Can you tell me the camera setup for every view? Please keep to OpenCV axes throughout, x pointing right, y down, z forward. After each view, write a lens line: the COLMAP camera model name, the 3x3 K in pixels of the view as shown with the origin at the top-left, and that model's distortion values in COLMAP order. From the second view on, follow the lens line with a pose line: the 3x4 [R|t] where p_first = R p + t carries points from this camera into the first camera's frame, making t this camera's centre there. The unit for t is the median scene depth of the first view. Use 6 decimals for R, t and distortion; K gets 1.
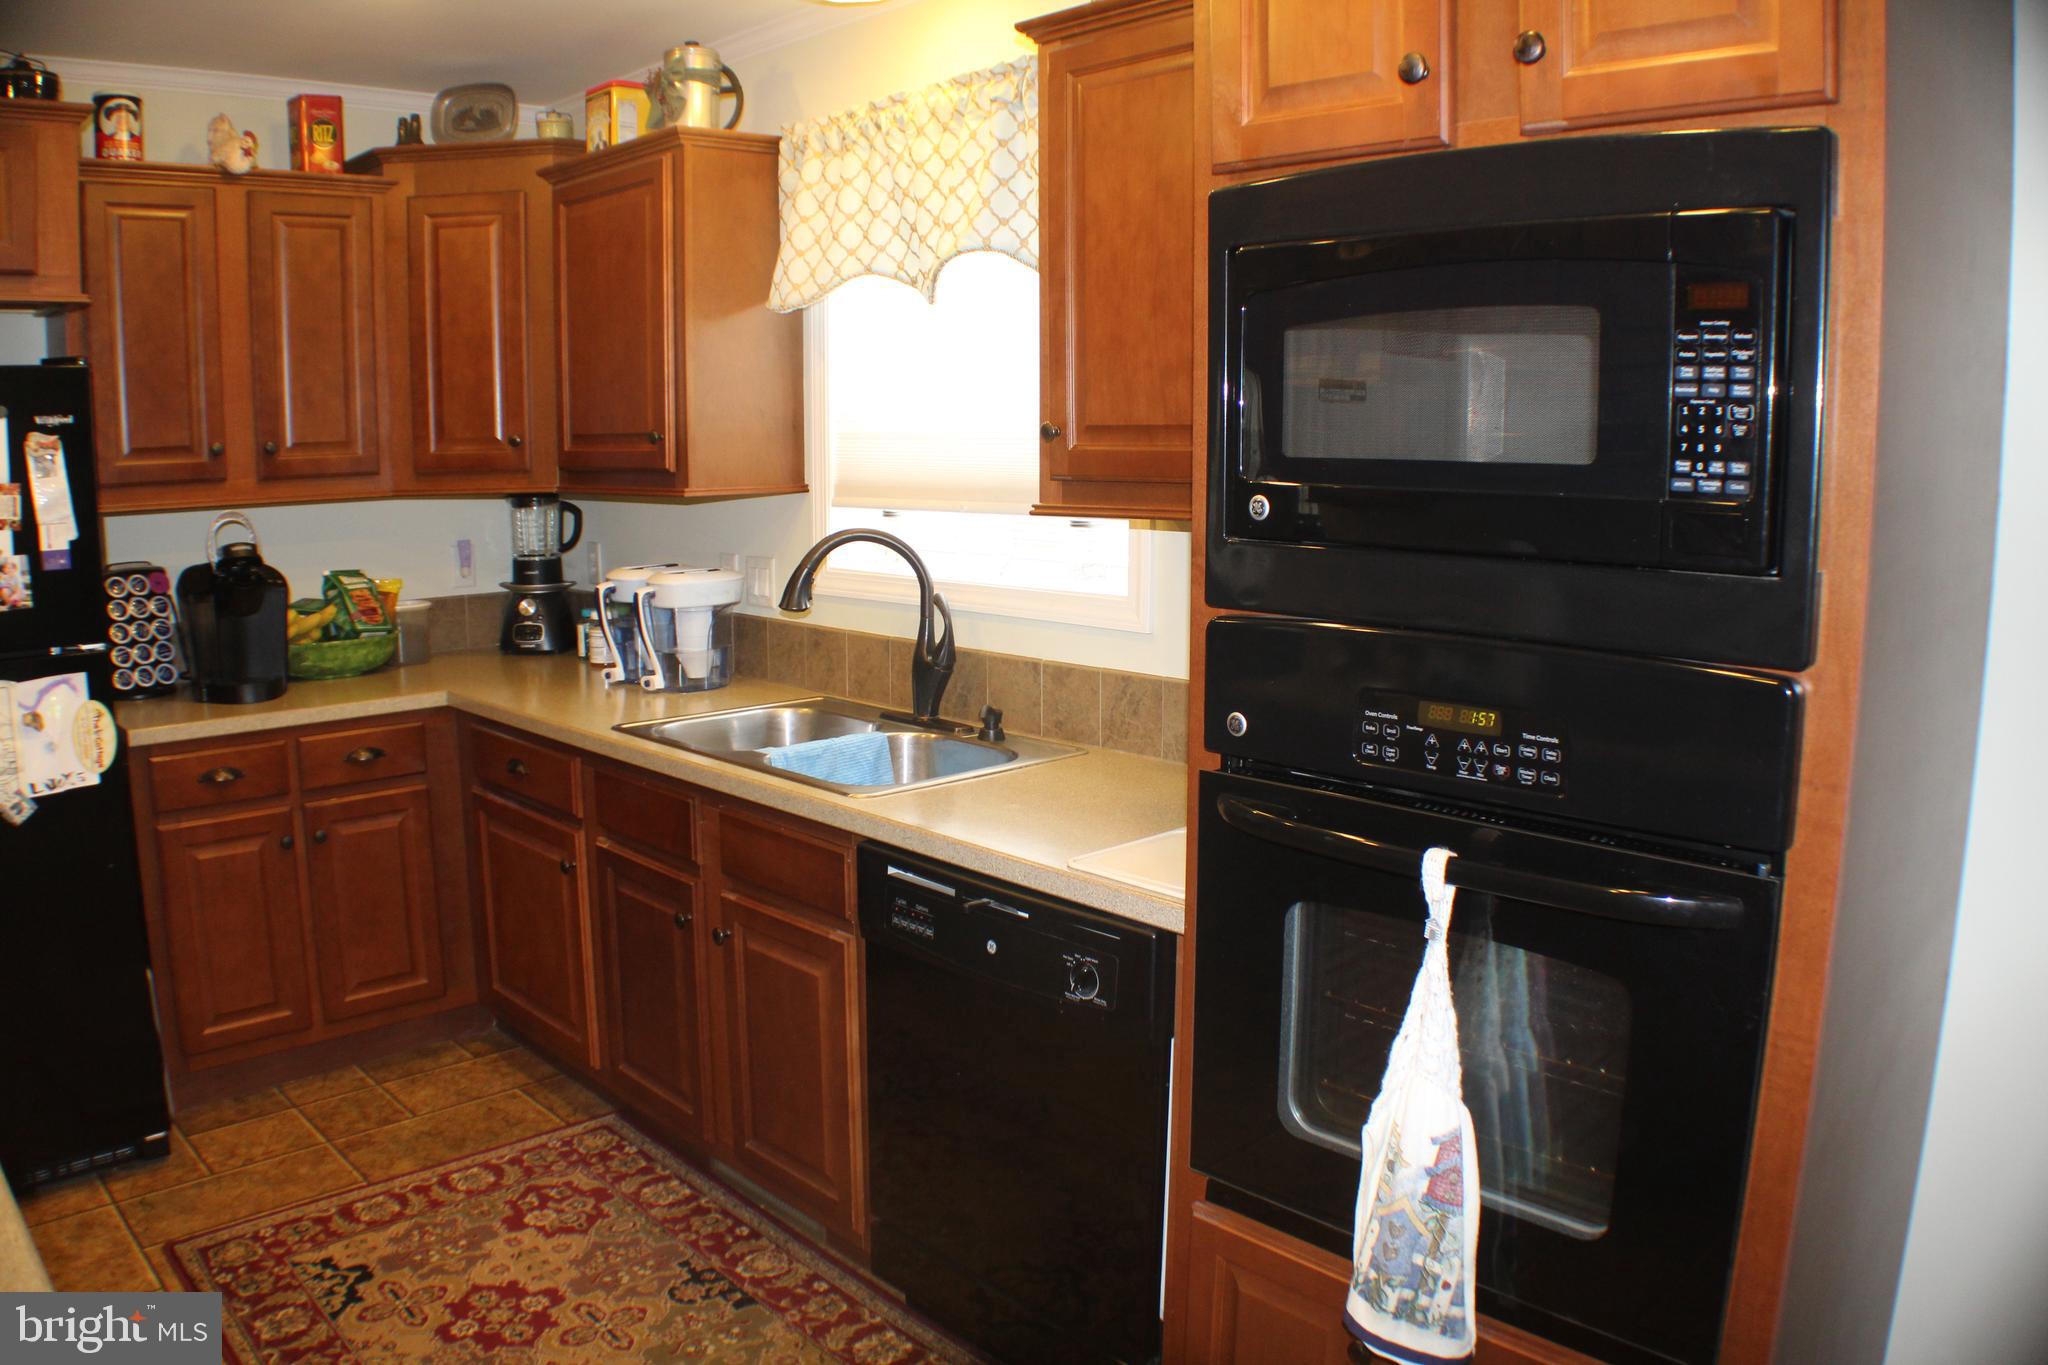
lens RADIAL K [[1505.1, 0, 1024.0], [0, 1505.1, 682.5], [0, 0, 1]] dist [-0.208778, 0.075824]
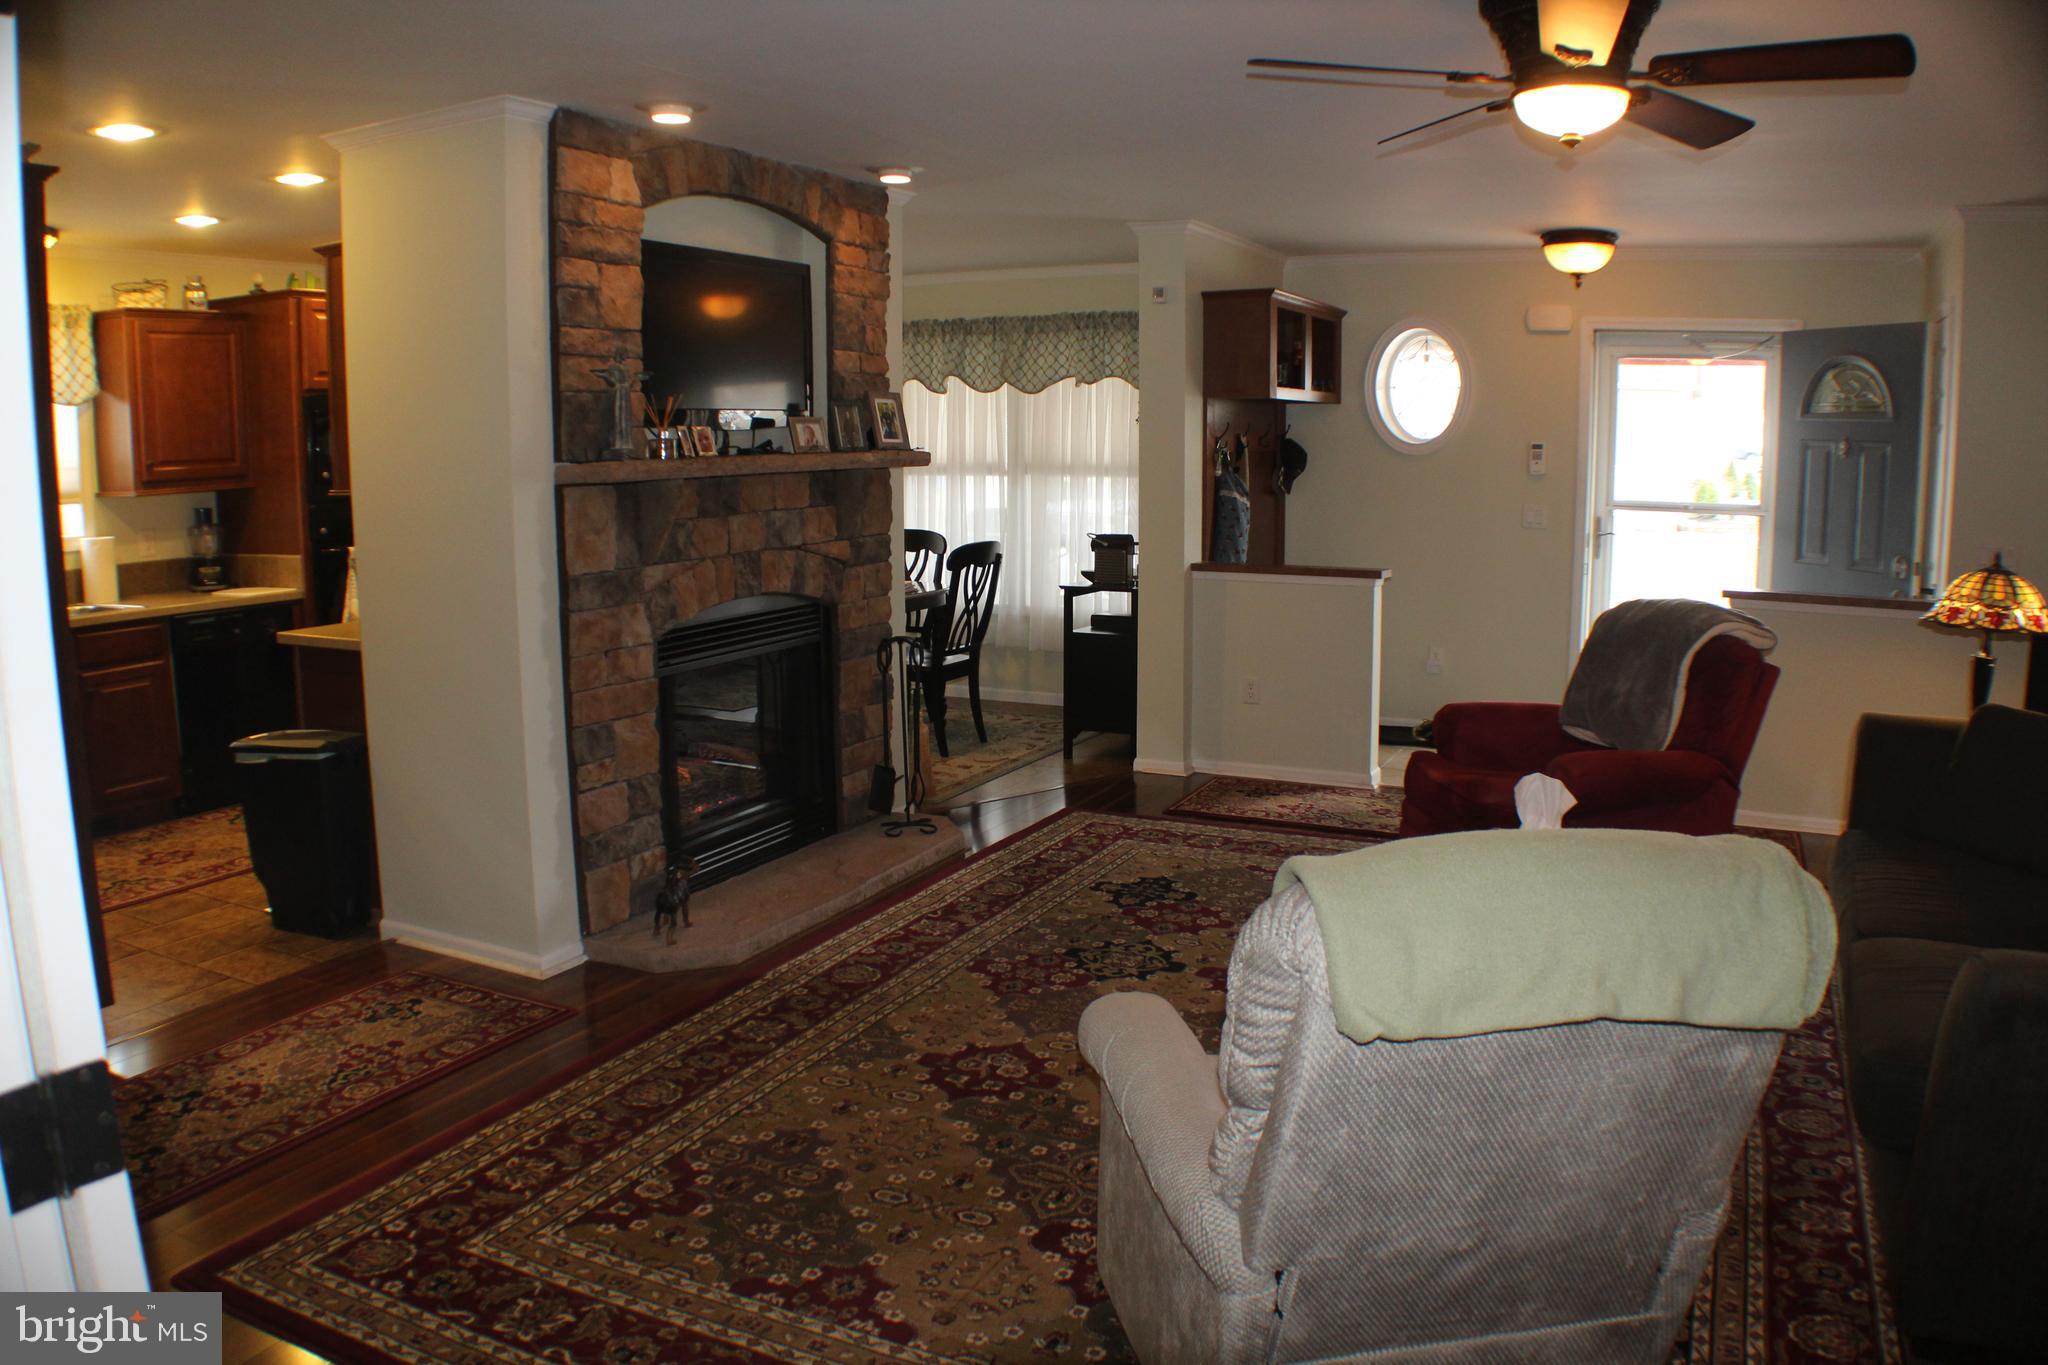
lens RADIAL K [[1505.1, 0, 1024.0], [0, 1505.1, 682.5], [0, 0, 1]] dist [-0.208778, 0.075824]
pose [[-0.326739, -0.151458, 0.932900, -2.589555], [0.155863, 0.964926, 0.211247, -0.064191], [-0.932174, 0.214427, -0.291673, 0.307150]]
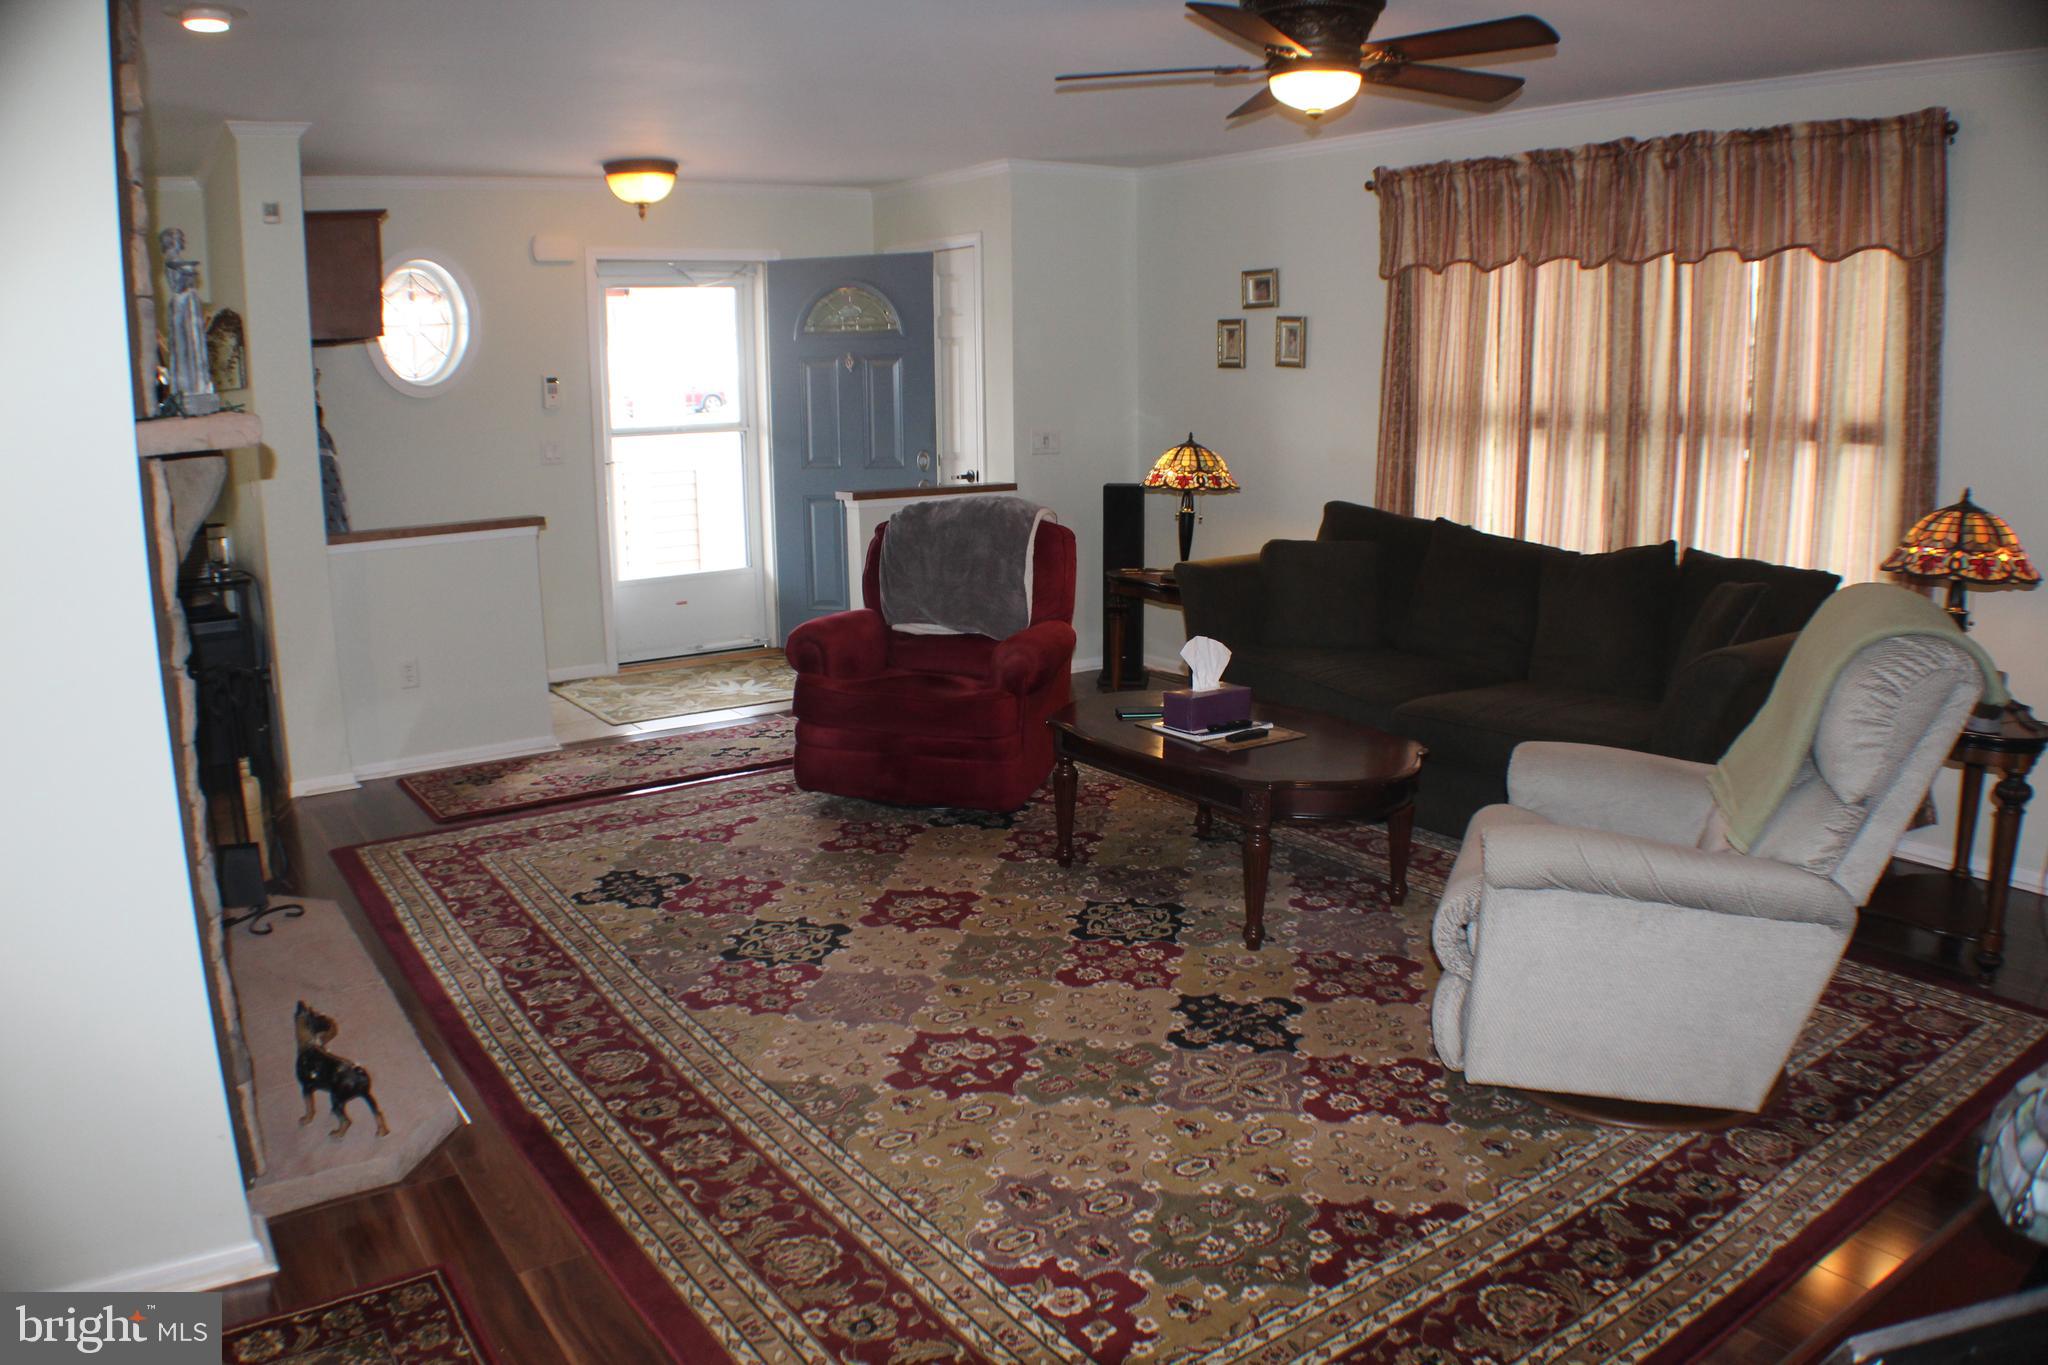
lens RADIAL K [[1505.1, 0, 1024.0], [0, 1505.1, 682.5], [0, 0, 1]] dist [-0.208778, 0.075824]
pose [[-0.983837, -0.020436, 0.177897, -1.635126], [0.045864, 0.931569, 0.360659, -0.172345], [-0.173094, 0.362989, -0.915575, 1.015279]]
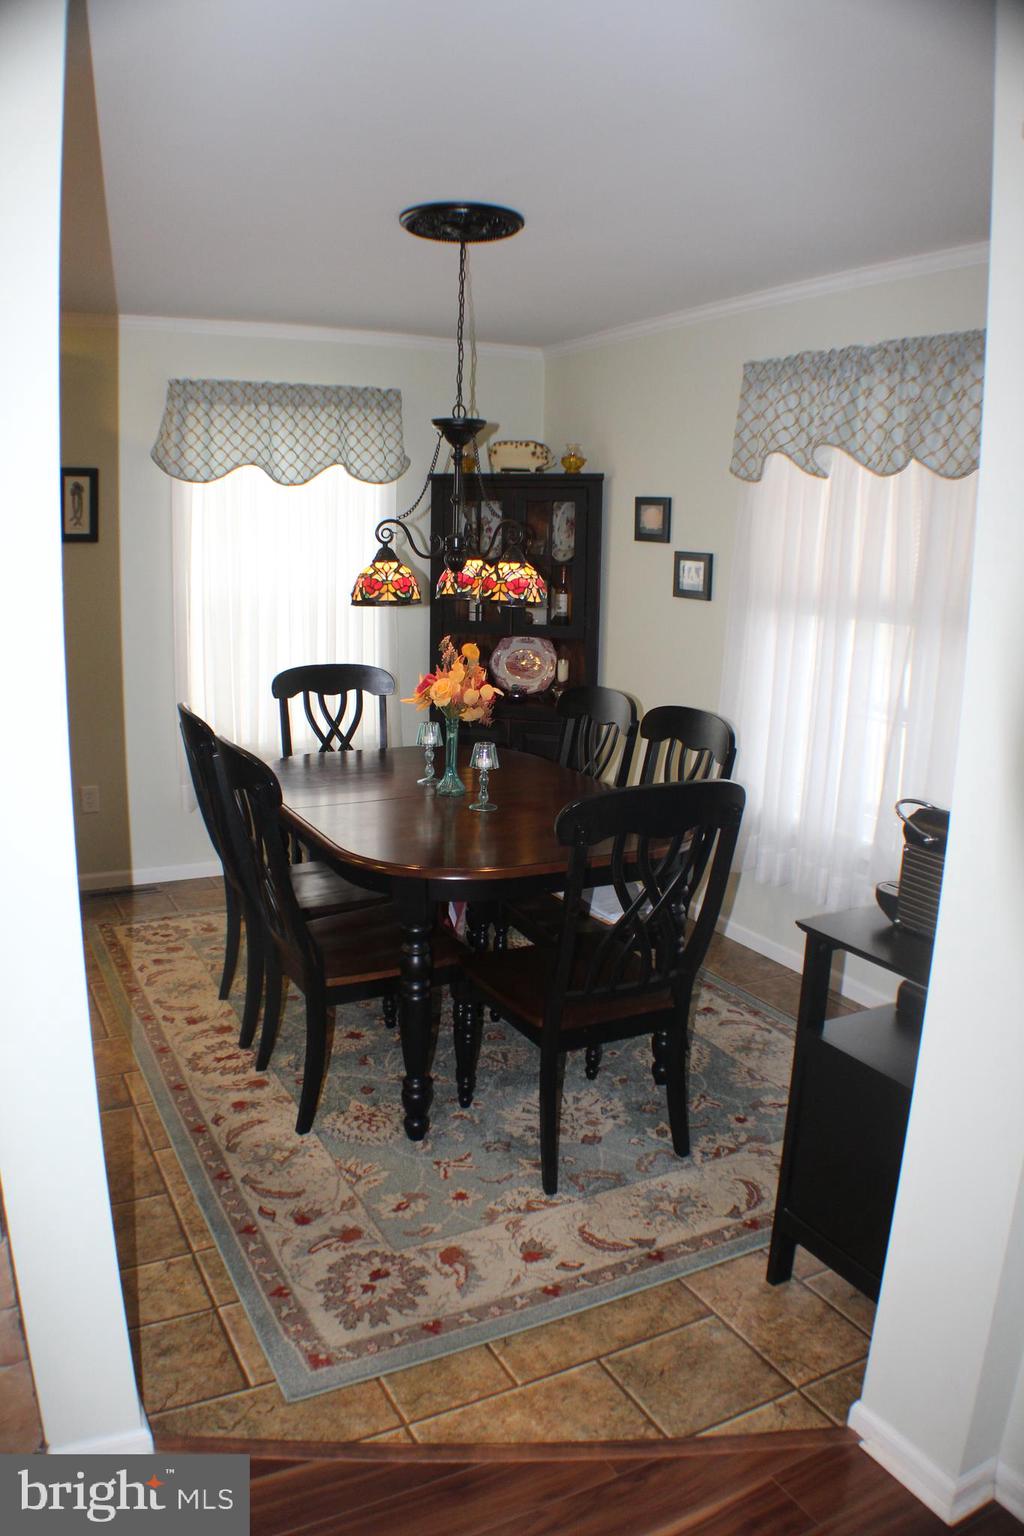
lens RADIAL K [[1128.8, 0, 508.8], [0, 1128.8, 760.7], [0, 0, 1]] dist [-0.208778, 0.075824]
pose [[0.287743, -0.185706, 0.939530, -0.912078], [0.131410, 0.979397, 0.153340, 0.072904], [-0.948649, 0.079341, 0.306218, -0.619964]]
